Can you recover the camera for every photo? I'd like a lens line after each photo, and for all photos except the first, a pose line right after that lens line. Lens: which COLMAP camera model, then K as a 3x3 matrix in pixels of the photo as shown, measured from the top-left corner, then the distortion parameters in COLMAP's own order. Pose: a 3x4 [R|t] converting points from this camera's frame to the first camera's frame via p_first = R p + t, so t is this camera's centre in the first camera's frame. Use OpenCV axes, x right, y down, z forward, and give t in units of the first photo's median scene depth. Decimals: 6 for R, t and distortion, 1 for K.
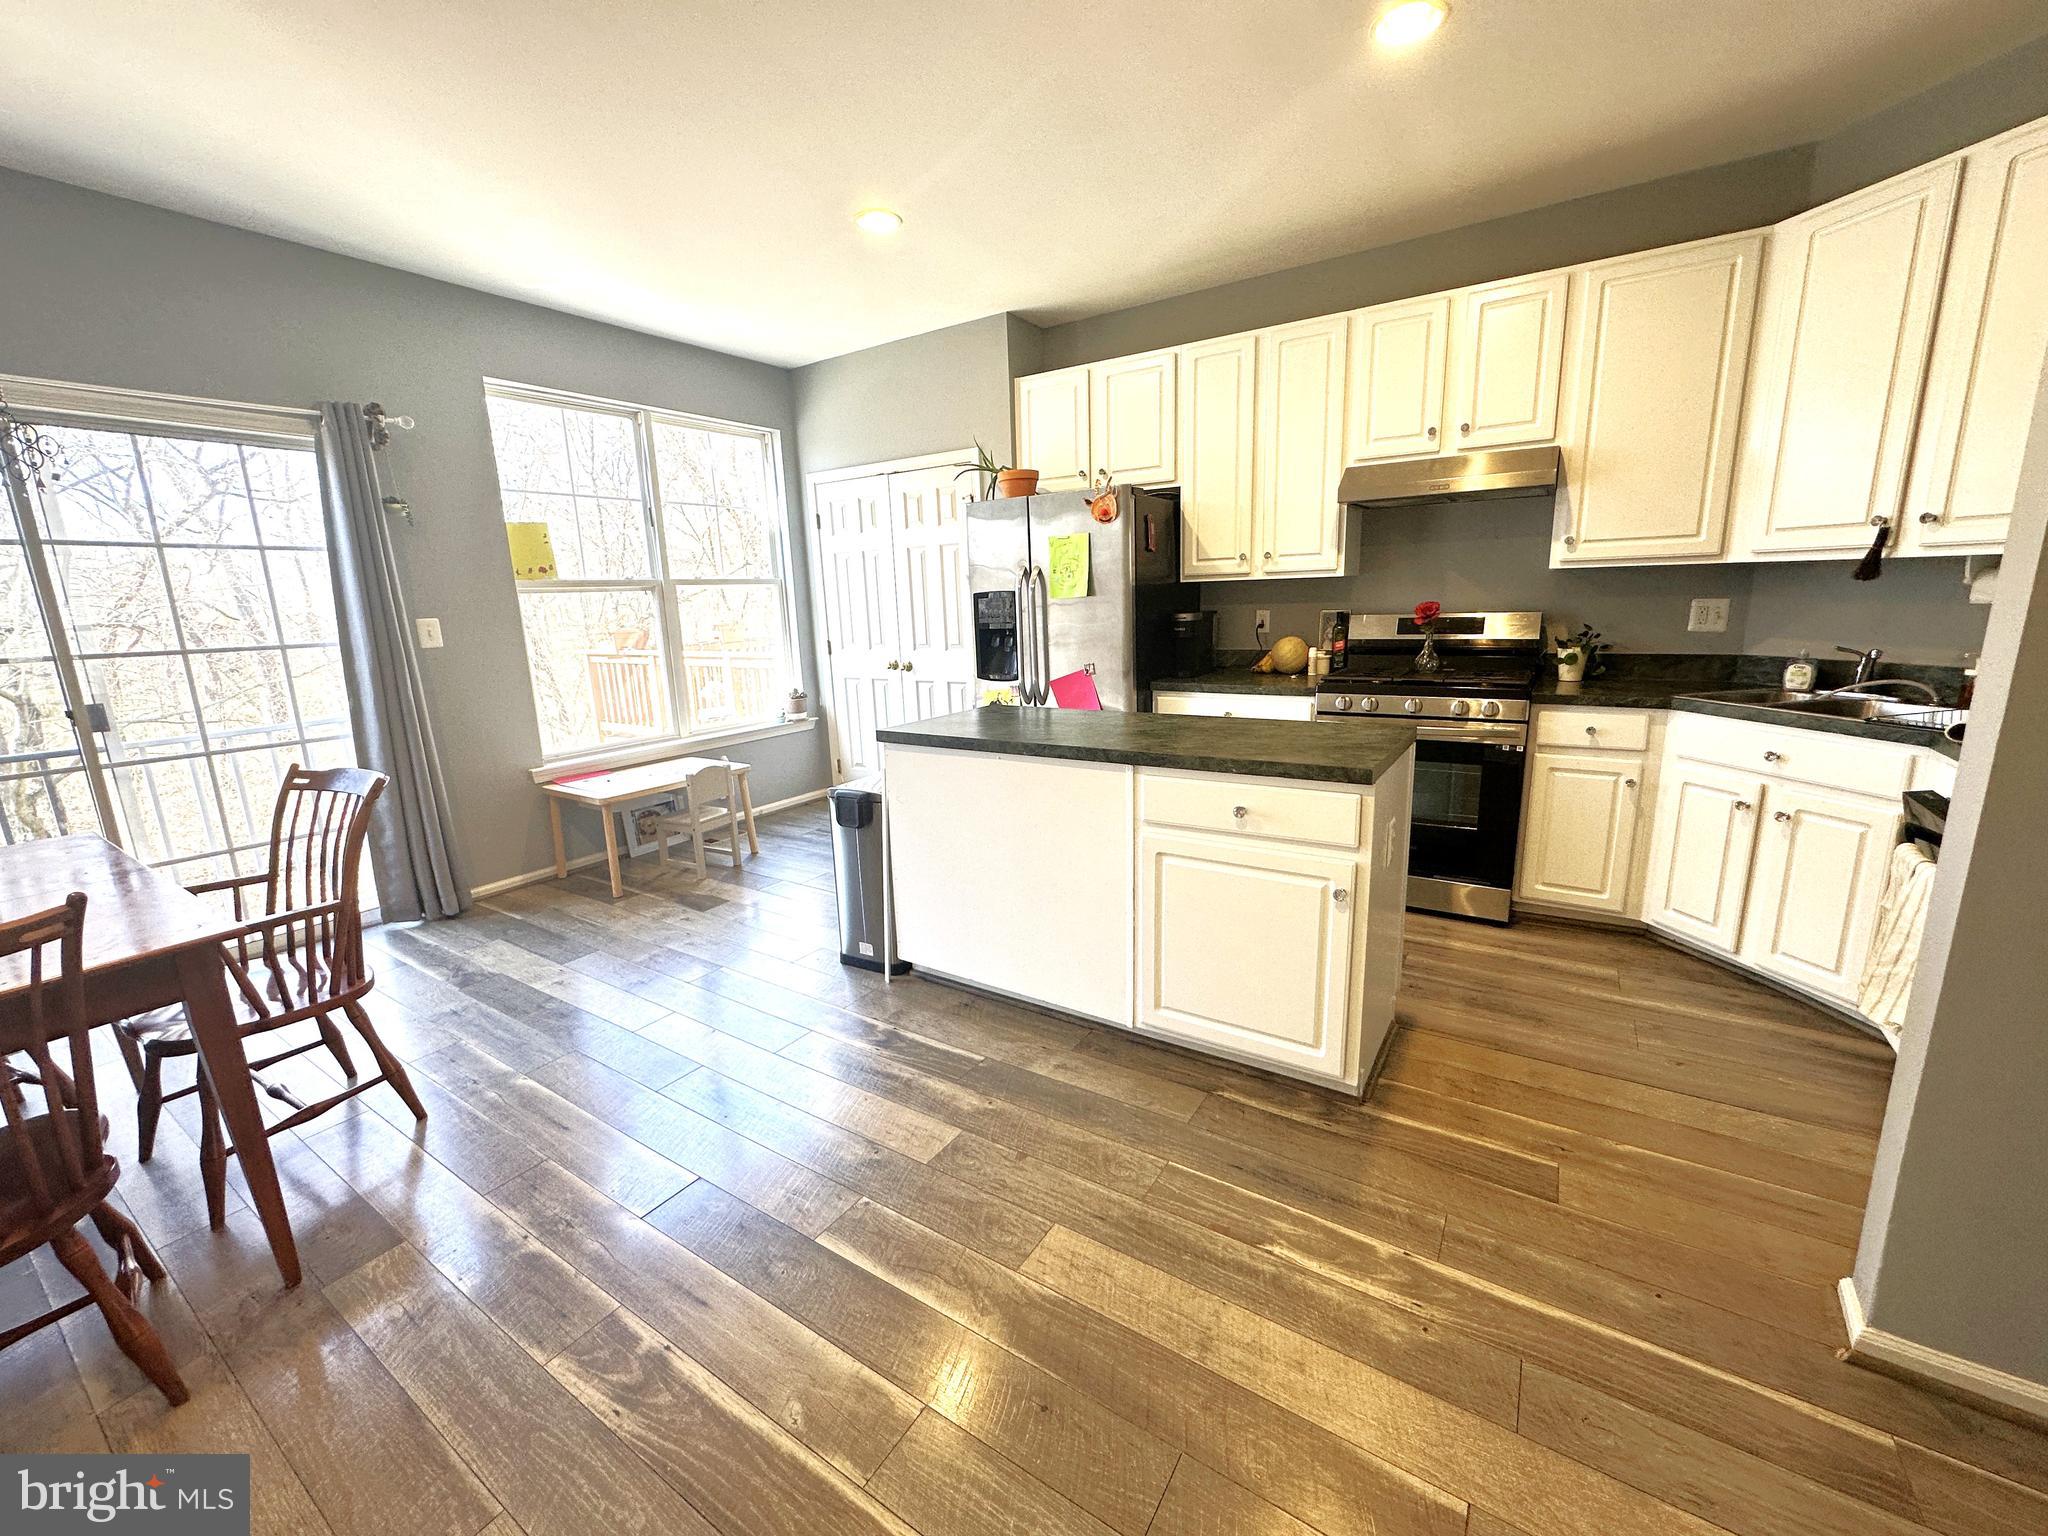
lens RADIAL K [[815.3, 0, 1022.1], [0, 815.3, 768.1], [0, 0, 1]] dist [-0.006084, 0.001318]
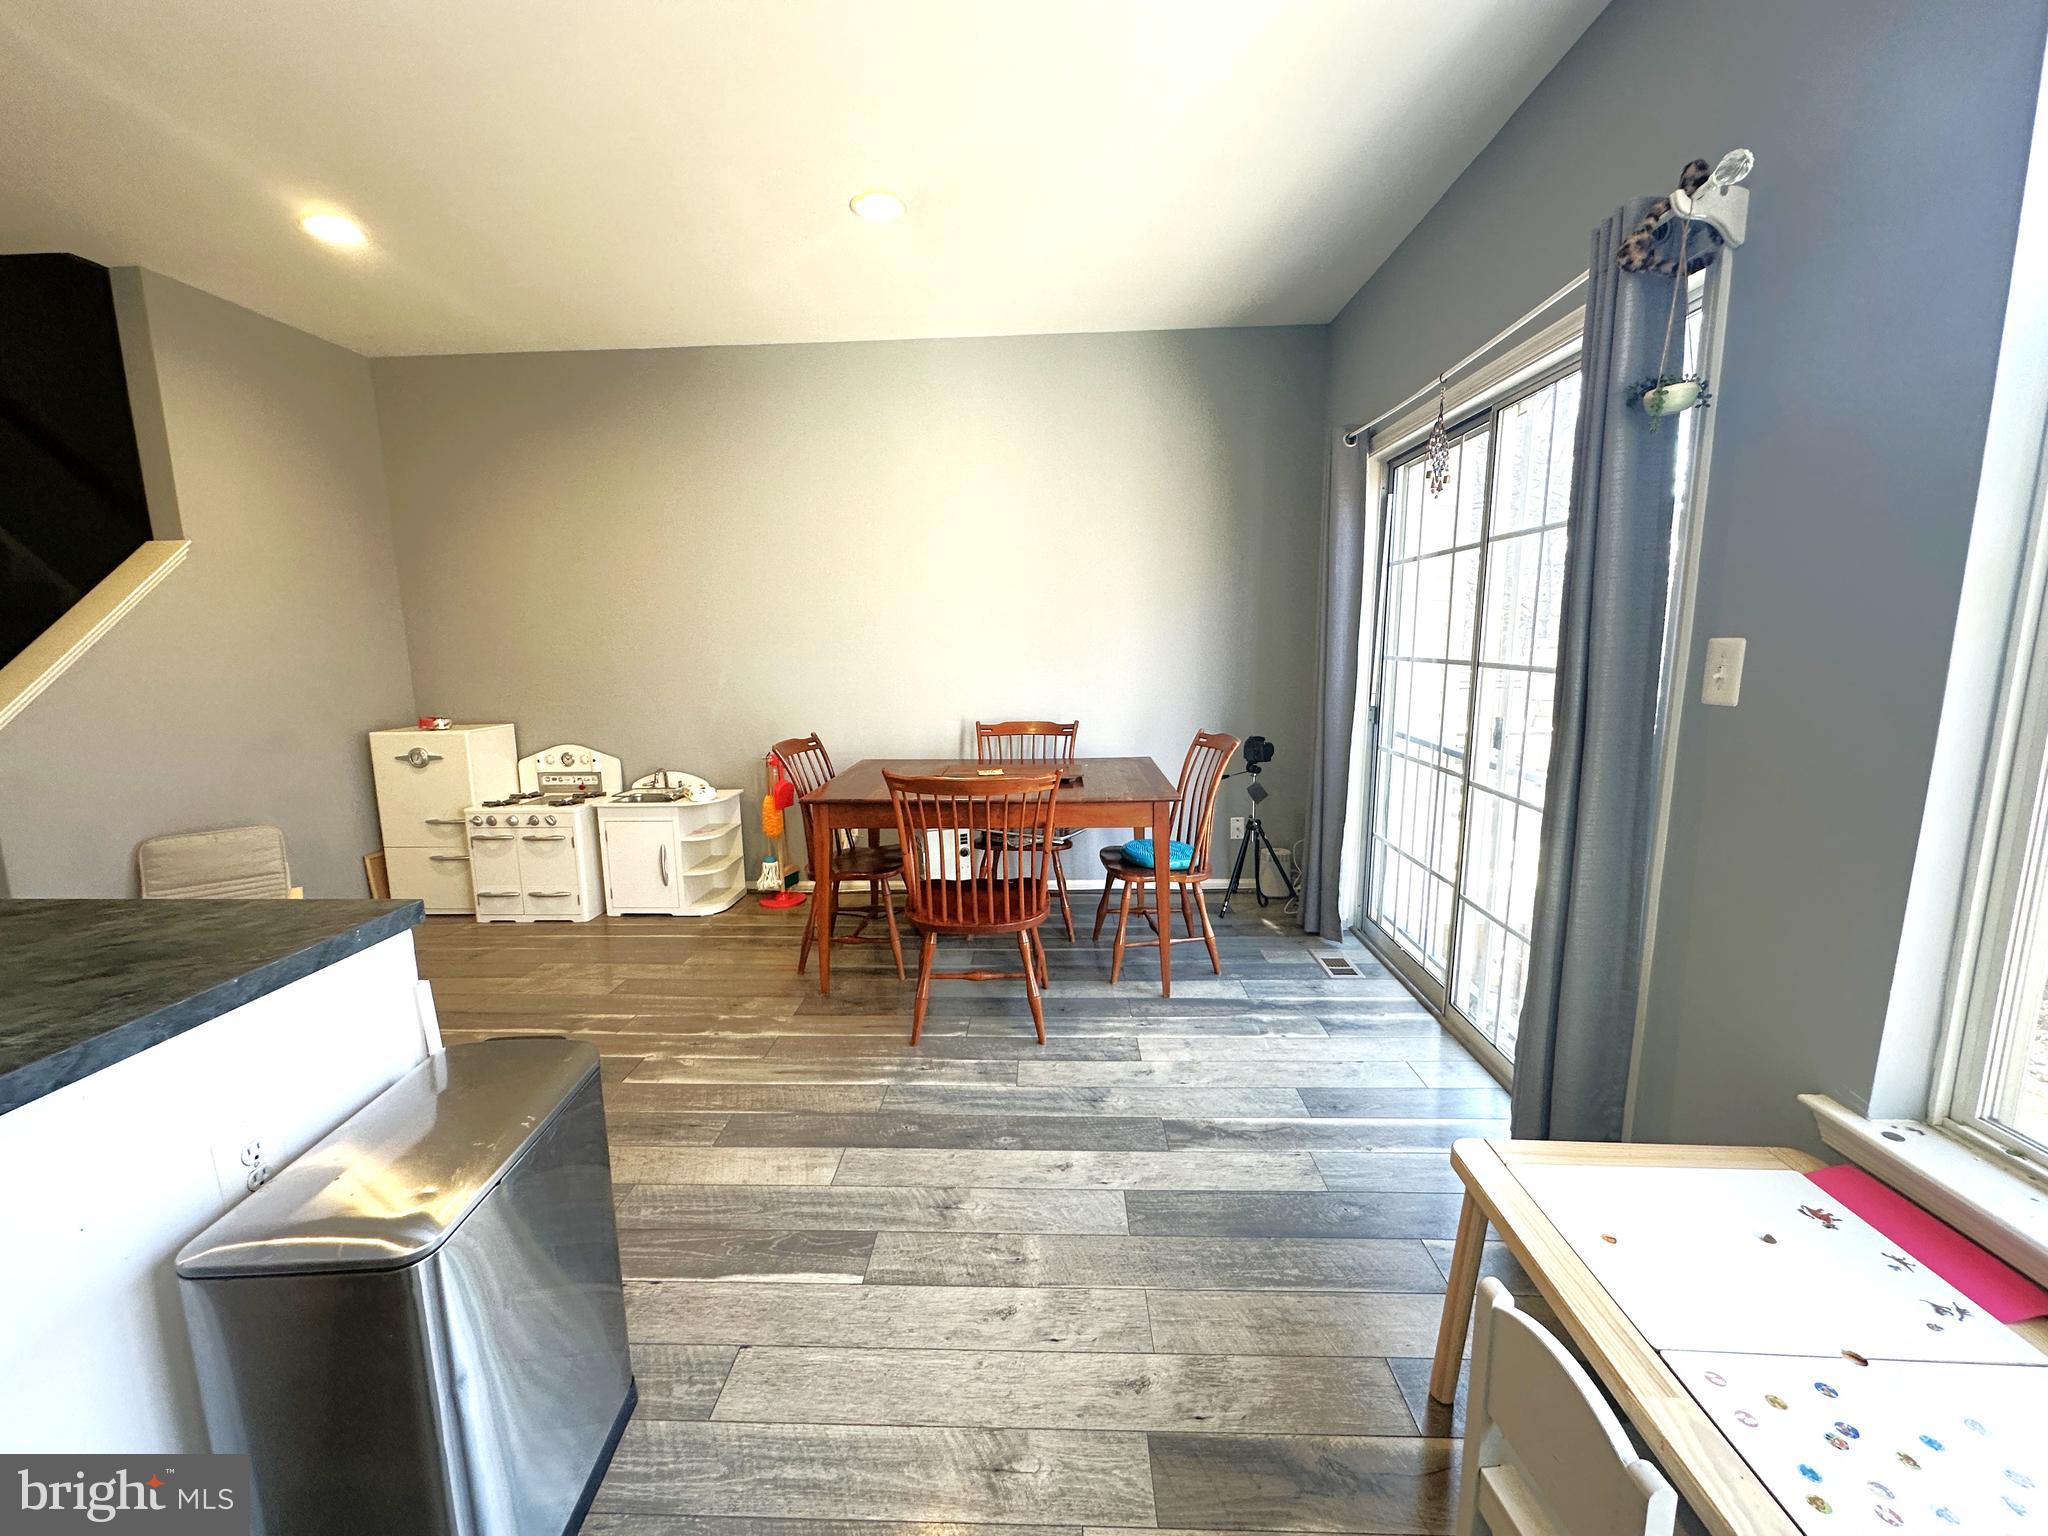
lens RADIAL K [[815.3, 0, 1021.6], [0, 815.3, 772.4], [0, 0, 1]] dist [-0.006084, 0.001318]
pose [[-0.855622, 0.128726, -0.501338, -0.218907], [-0.066747, 0.933054, 0.353491, -0.280222], [0.513279, 0.335918, -0.789749, 1.339906]]
